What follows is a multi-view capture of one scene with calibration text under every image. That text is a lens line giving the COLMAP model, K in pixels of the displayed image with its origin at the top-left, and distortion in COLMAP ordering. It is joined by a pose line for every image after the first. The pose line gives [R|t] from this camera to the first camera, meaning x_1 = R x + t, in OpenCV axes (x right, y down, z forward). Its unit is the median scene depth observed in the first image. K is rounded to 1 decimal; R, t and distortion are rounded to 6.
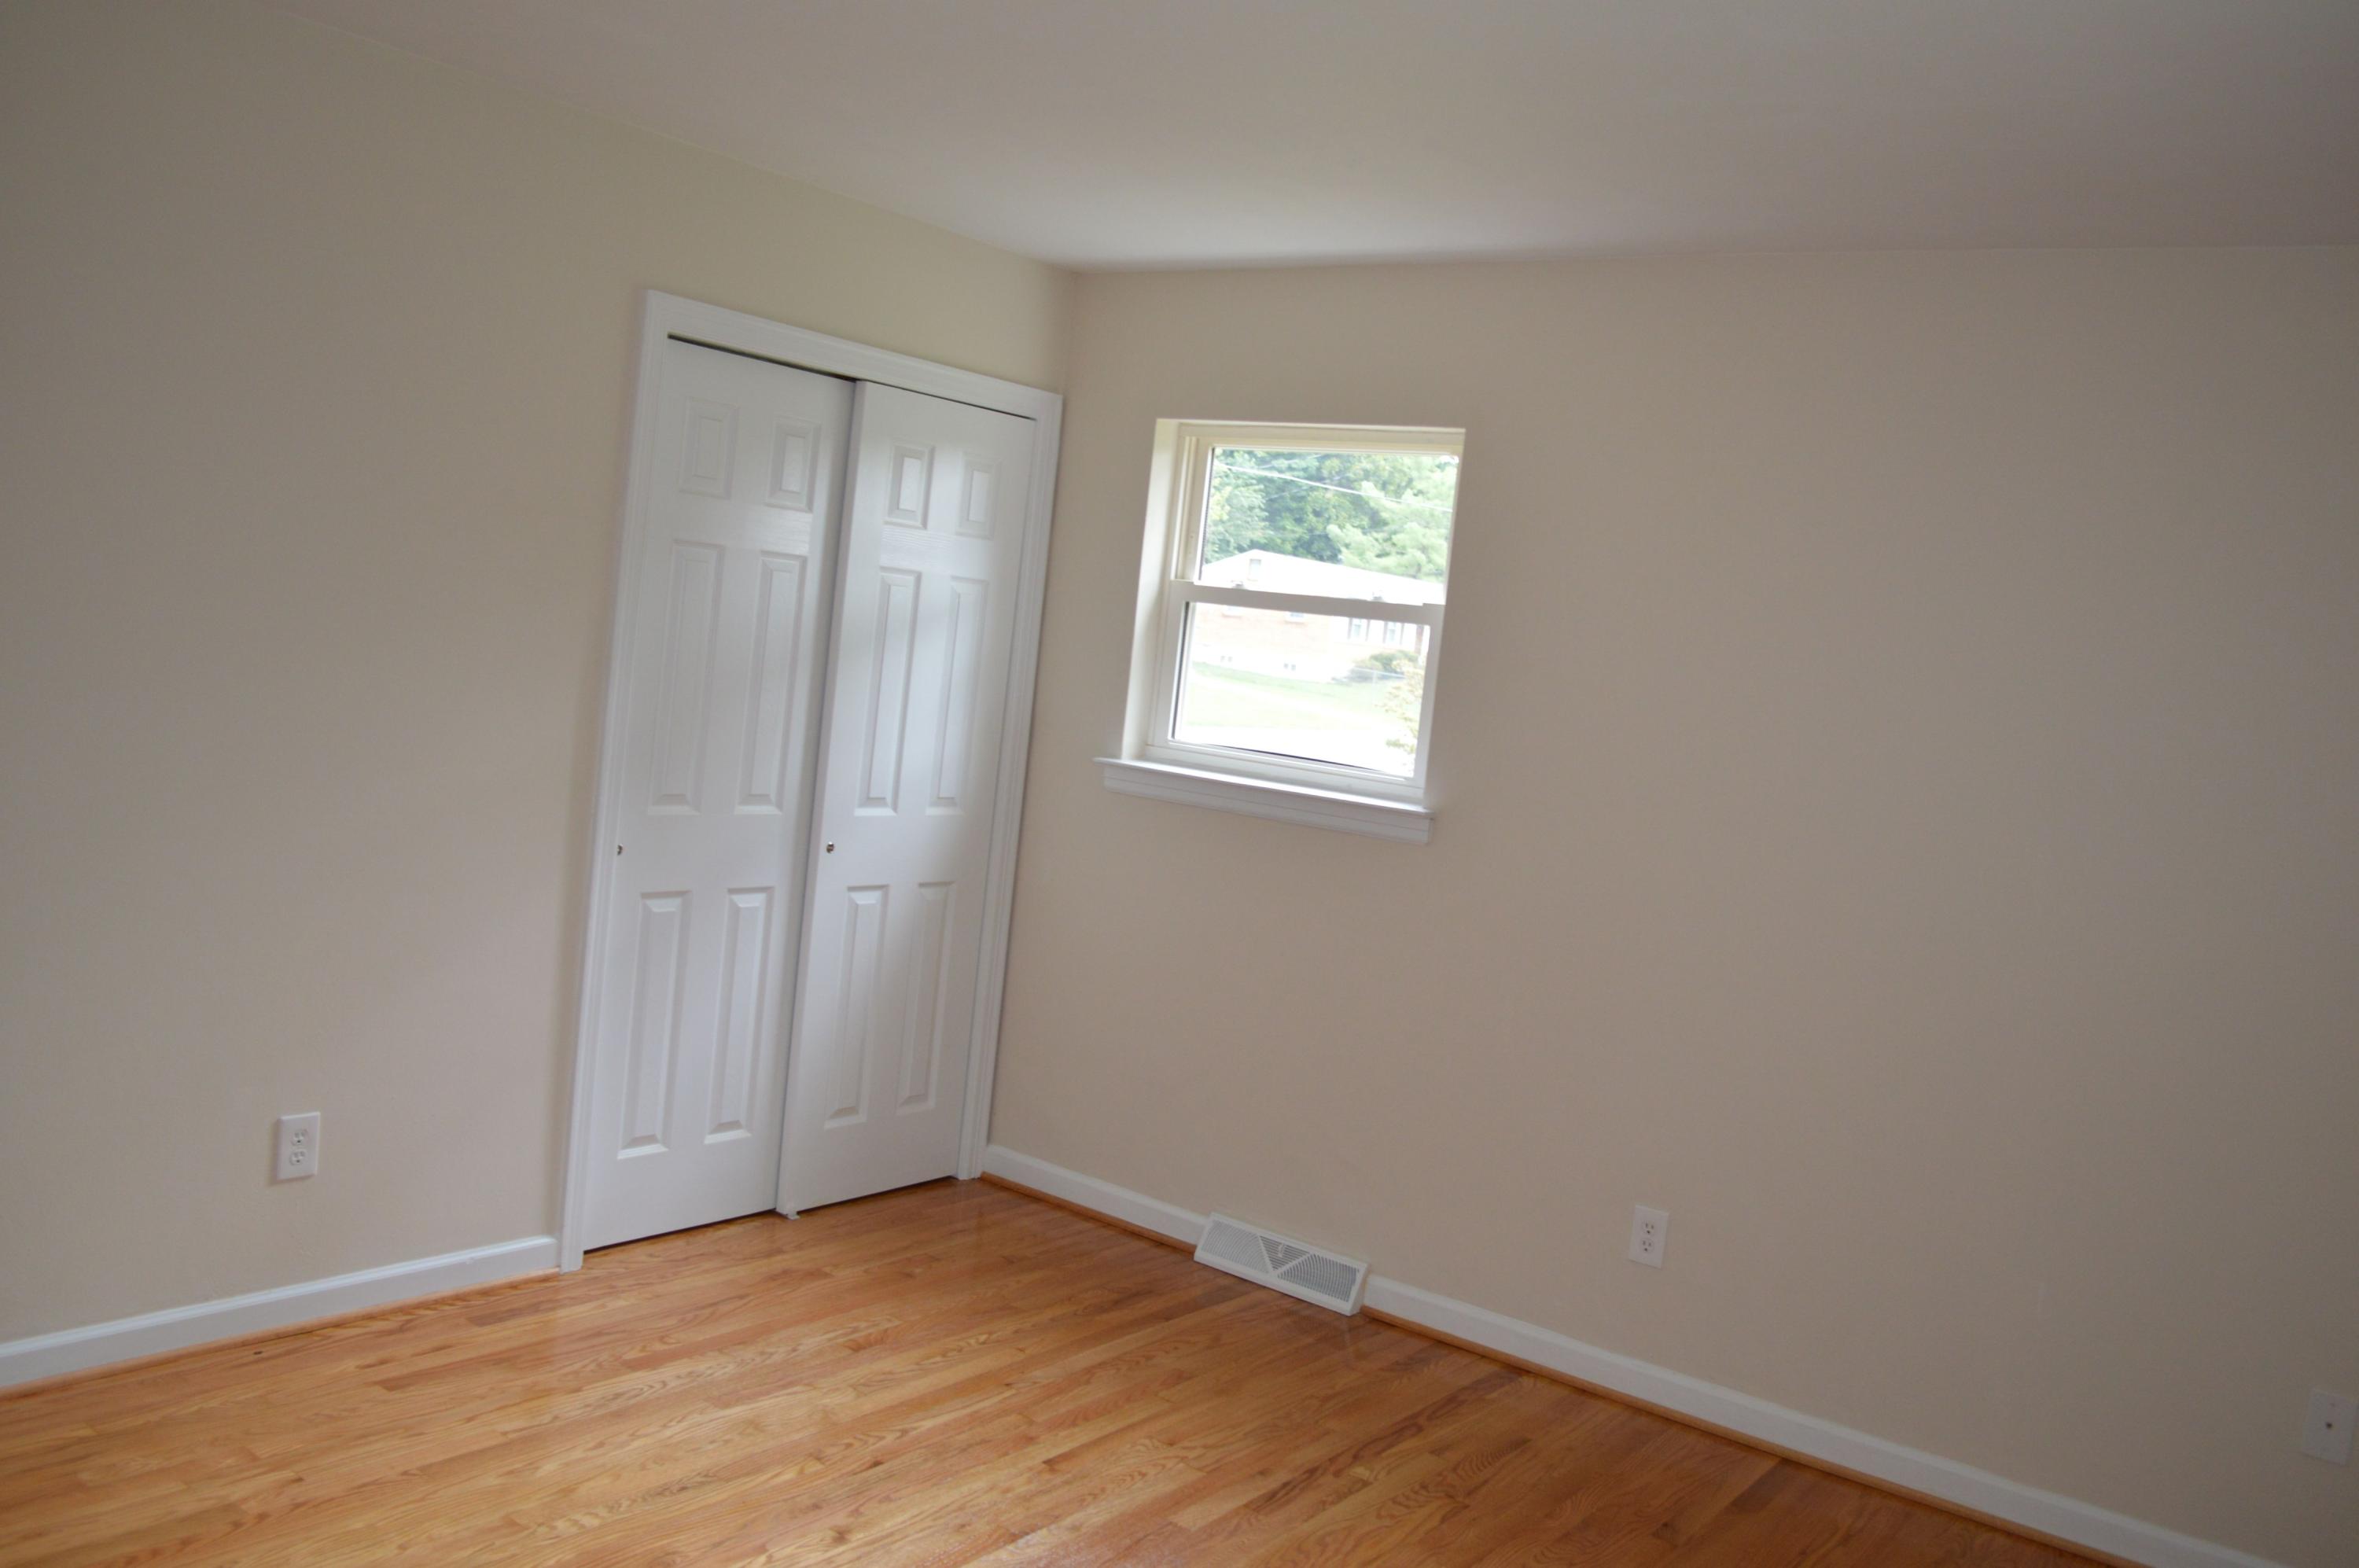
lens RADIAL K [[1885.5, 0, 1179.5], [0, 1885.5, 784.0], [0, 0, 1]] dist [-0.083551, 0.014032]
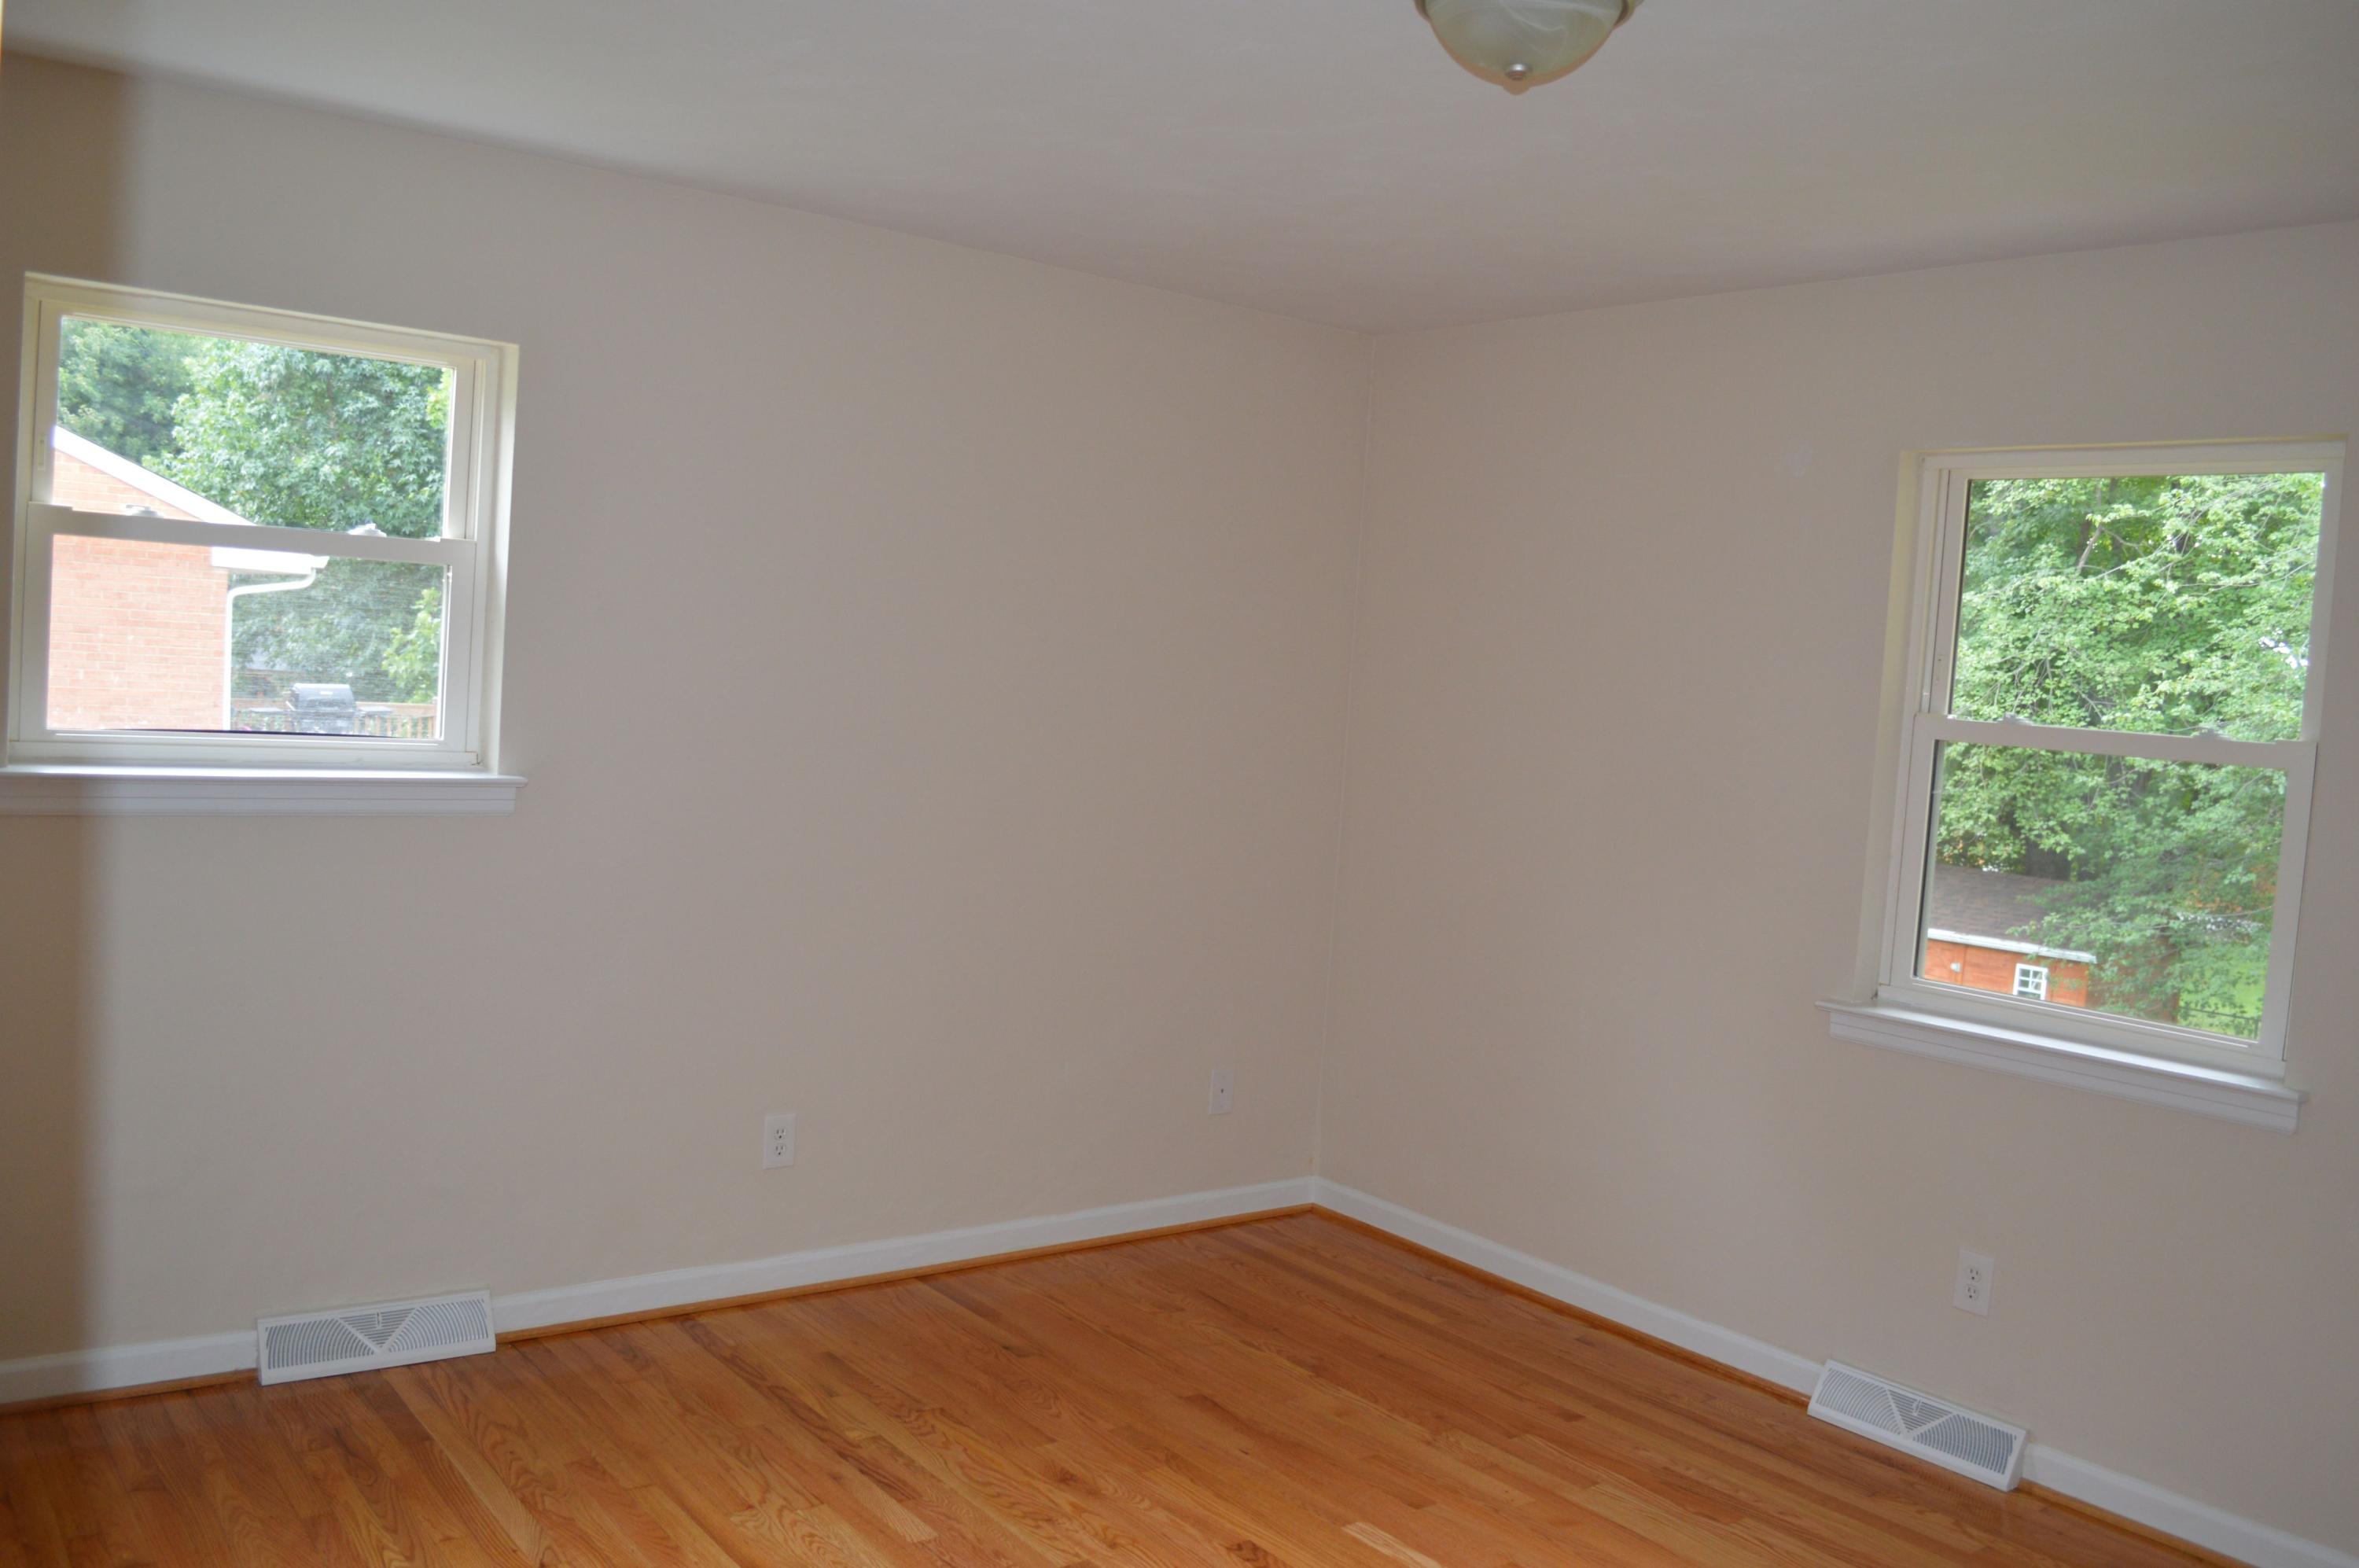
lens RADIAL K [[1885.5, 0, 1179.5], [0, 1885.5, 784.0], [0, 0, 1]] dist [-0.083551, 0.014032]
pose [[0.262048, -0.152097, 0.952994, -0.664748], [0.035686, 0.988354, 0.147927, -0.107694], [-0.964395, -0.004756, 0.264424, 0.487145]]
